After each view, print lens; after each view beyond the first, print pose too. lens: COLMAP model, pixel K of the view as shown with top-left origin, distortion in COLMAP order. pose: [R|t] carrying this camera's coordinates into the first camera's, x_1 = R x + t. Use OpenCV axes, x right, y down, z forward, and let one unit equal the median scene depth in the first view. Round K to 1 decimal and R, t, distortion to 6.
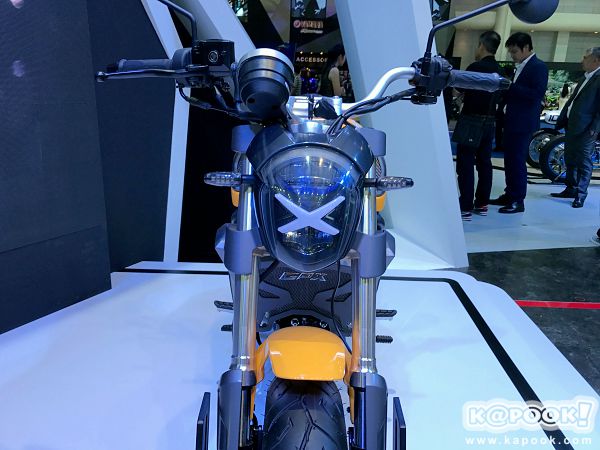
lens RADIAL K [[494.5, 0, 300.0], [0, 494.5, 225.0], [0, 0, 1]] dist [-0.065607, -0.001632]
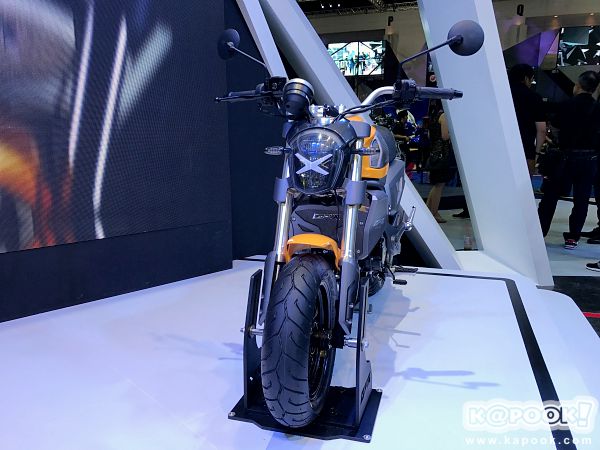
lens RADIAL K [[494.5, 0, 300.0], [0, 494.5, 225.0], [0, 0, 1]] dist [-0.065607, -0.001632]
pose [[0.954277, 0.023865, -0.297968, 0.469935], [-0.063681, 0.990156, -0.124644, 0.387384], [0.292061, 0.137920, 0.946403, -0.623341]]
